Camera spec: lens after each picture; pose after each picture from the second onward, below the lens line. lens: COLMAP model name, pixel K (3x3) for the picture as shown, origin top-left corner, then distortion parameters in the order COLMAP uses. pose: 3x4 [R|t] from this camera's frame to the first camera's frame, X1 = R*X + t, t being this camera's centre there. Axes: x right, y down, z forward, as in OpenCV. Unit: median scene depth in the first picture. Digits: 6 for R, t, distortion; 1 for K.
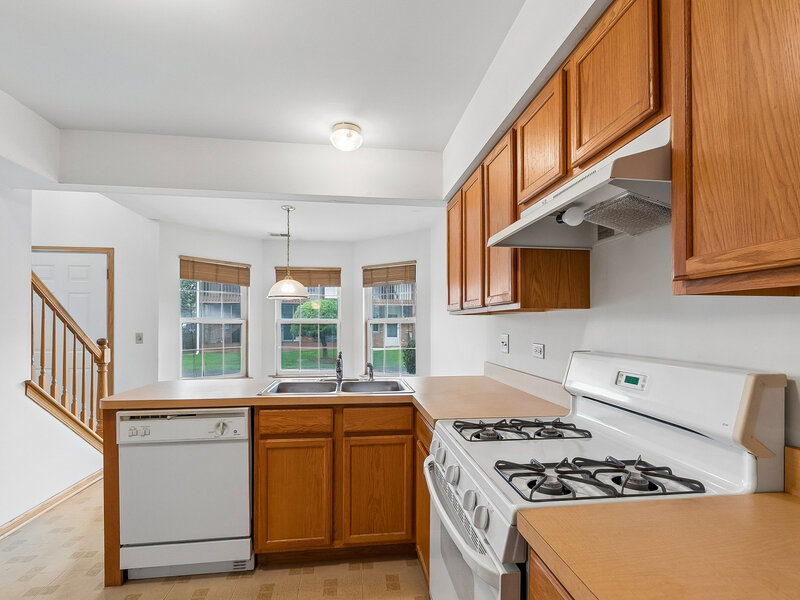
lens RADIAL K [[399.8, 0, 402.2], [0, 399.8, 318.2], [0, 0, 1]] dist [-0.004721, -0.000159]
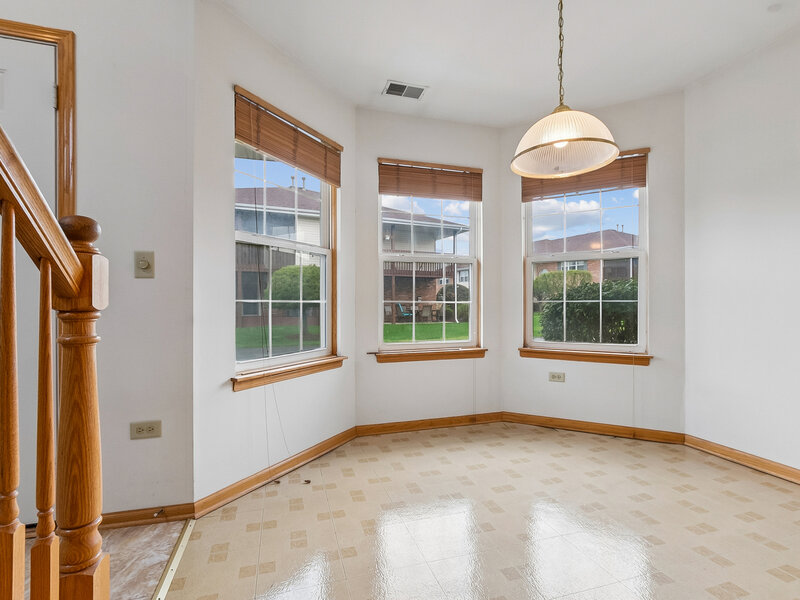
lens RADIAL K [[390.8, 0, 398.4], [0, 390.8, 297.0], [0, 0, 1]] dist [-0.000968, 0.000154]
pose [[0.987349, 0.000013, 0.158561, -0.470604], [0.000593, 0.999993, -0.003773, 0.084199], [-0.158559, 0.003819, 0.987342, 0.573005]]
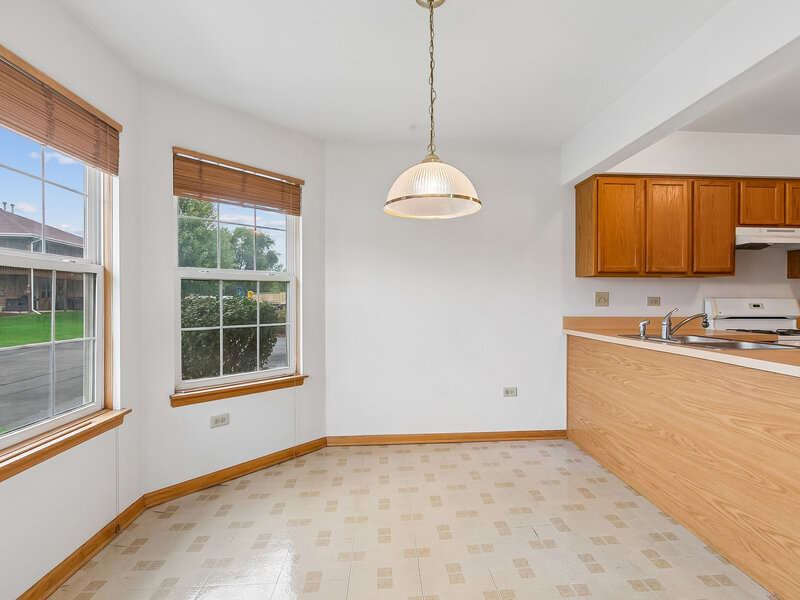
lens RADIAL K [[392.7, 0, 412.4], [0, 392.7, 301.4], [0, 0, 1]] dist [-0.001507, -0.000406]
pose [[0.069477, -0.007147, 0.997558, -0.637097], [-0.014904, 0.999855, 0.008201, 0.039875], [-0.997472, -0.015438, 0.069360, 0.897721]]
